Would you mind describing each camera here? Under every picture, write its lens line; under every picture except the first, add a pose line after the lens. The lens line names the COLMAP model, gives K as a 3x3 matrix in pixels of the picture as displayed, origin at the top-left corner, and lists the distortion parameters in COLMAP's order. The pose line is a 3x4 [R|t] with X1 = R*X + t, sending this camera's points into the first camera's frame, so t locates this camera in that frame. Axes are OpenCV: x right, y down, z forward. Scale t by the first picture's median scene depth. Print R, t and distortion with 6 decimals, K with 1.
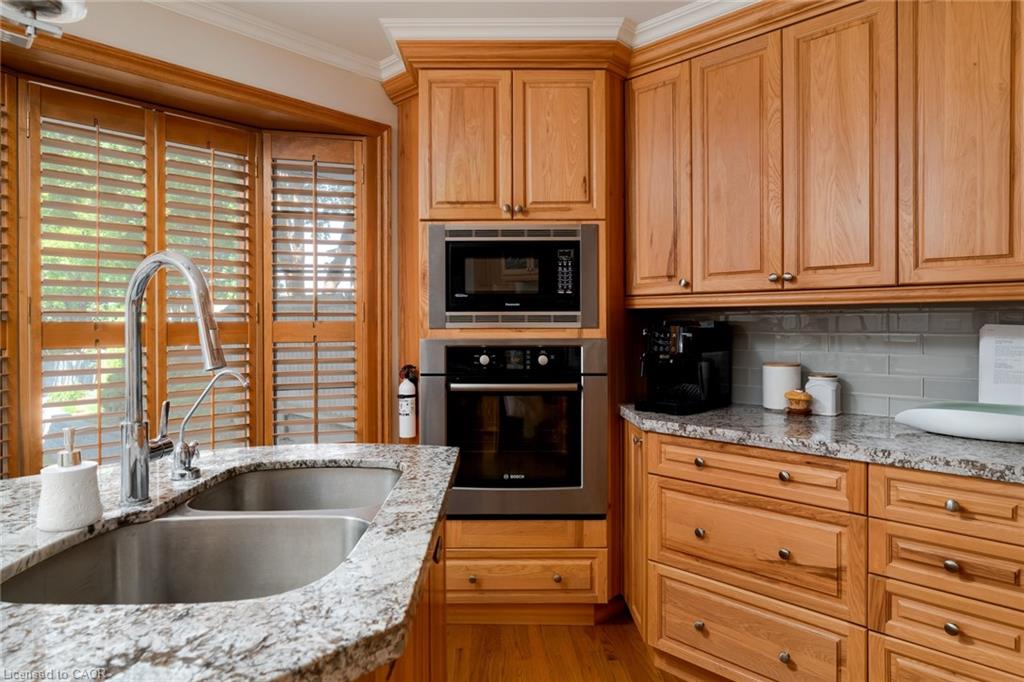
lens RADIAL K [[576.5, 0, 522.3], [0, 576.5, 329.4], [0, 0, 1]] dist [-0.007871, 0.001491]
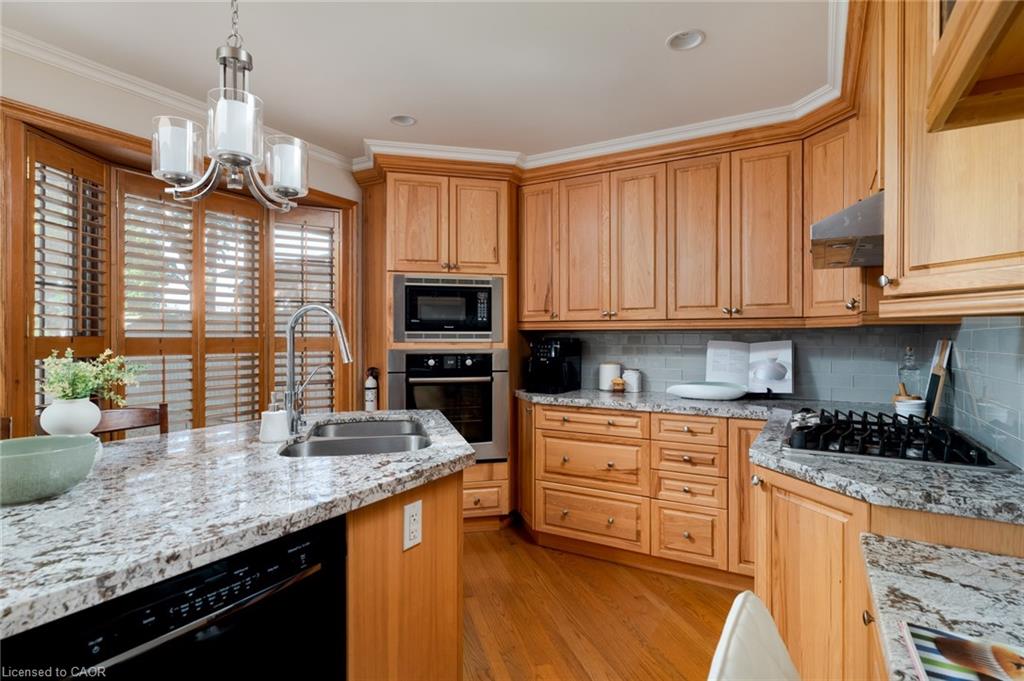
lens RADIAL K [[518.3, 0, 510.7], [0, 518.3, 340.4], [0, 0, 1]] dist [-0.006427, 0.003735]
pose [[0.973114, 0.001740, 0.230315, -0.179507], [-0.001150, 0.999996, -0.002694, -0.003253], [-0.230319, 0.002356, 0.973112, -0.407640]]
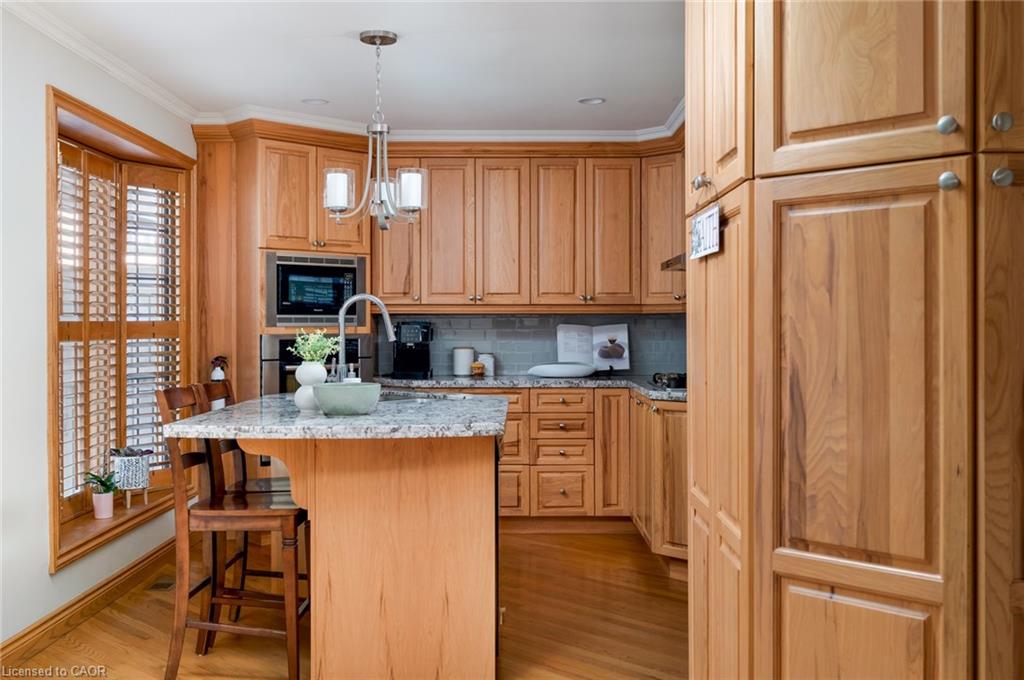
lens RADIAL K [[1004.3, 0, 519.8], [0, 1004.3, 339.5], [0, 0, 1]] dist [0.020886, 0.000000]
pose [[0.720242, -0.008728, 0.693668, -1.410723], [0.003561, 0.999954, 0.008884, 0.009896], [-0.693713, -0.003929, 0.720241, -1.169922]]
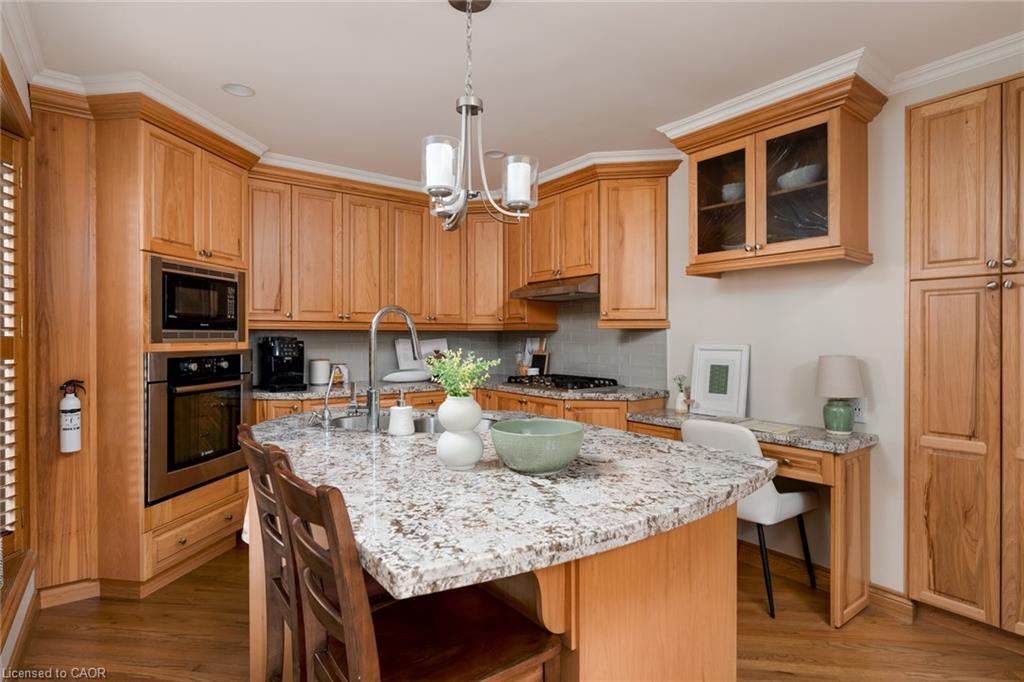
lens RADIAL K [[518.3, 0, 518.2], [0, 518.3, 342.6], [0, 0, 1]] dist [-0.006427, 0.003735]
pose [[0.164906, -0.008781, 0.986270, -1.093944], [0.007290, 0.999944, 0.007684, -0.005604], [-0.986282, 0.005922, 0.164960, 0.083265]]
